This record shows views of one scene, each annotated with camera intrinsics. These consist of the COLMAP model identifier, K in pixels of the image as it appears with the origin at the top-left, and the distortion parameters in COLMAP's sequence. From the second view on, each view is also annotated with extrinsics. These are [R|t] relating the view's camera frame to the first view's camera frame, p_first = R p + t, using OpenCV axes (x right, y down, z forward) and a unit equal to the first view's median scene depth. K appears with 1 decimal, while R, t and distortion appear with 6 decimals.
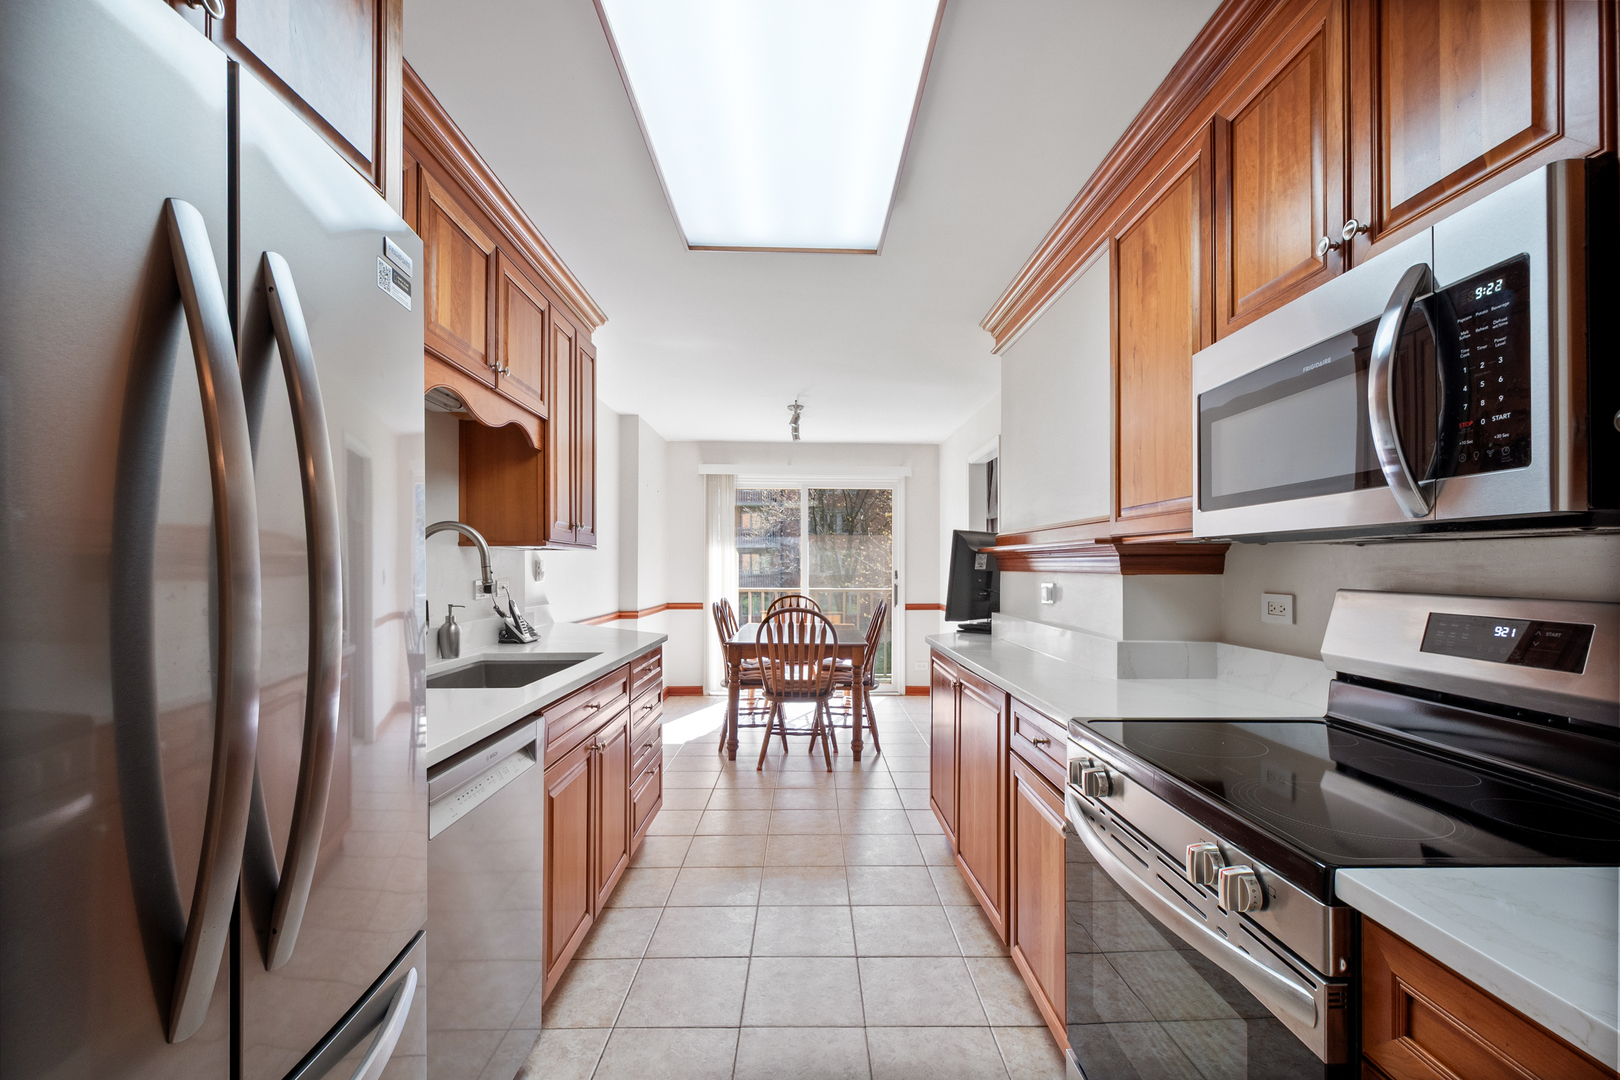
lens RADIAL K [[713.9, 0, 815.0], [0, 713.9, 552.0], [0, 0, 1]] dist [0.000396, -0.001453]
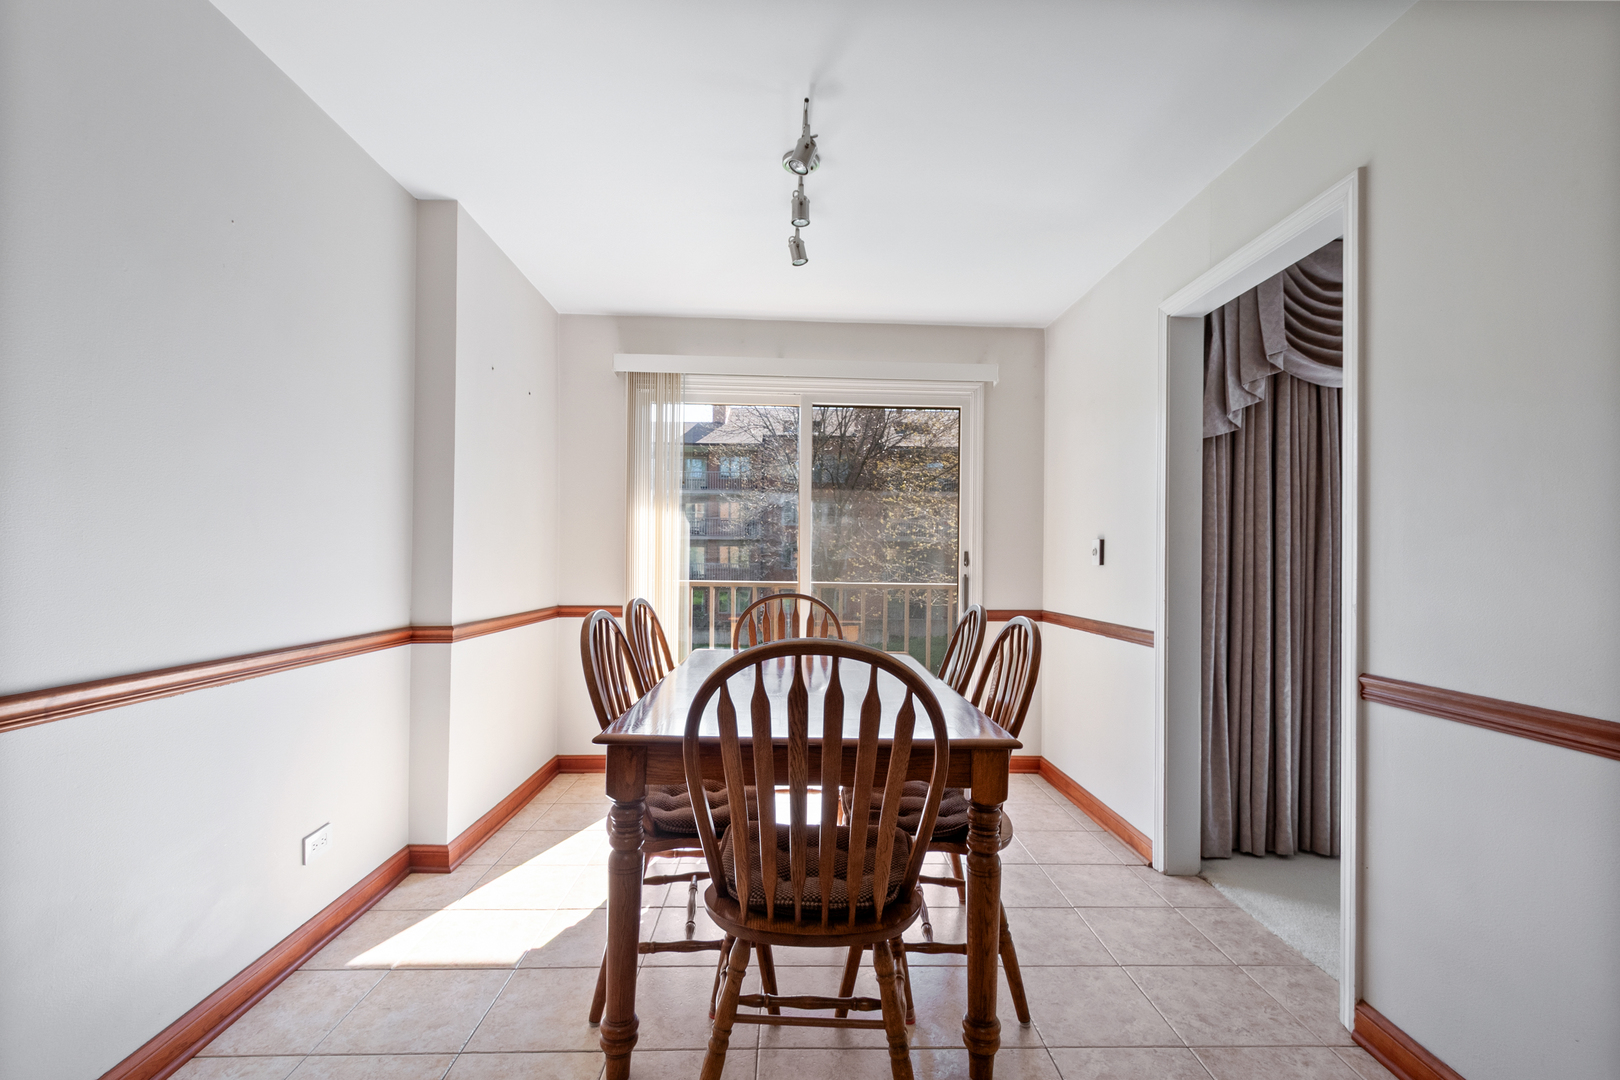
lens RADIAL K [[713.9, 0, 803.9], [0, 713.9, 549.1], [0, 0, 1]] dist [0.000396, -0.001453]
pose [[0.999915, 0.007784, 0.010430, -0.026631], [-0.007782, 0.999970, -0.000291, 0.031282], [-0.010432, 0.000209, 0.999946, 0.534050]]
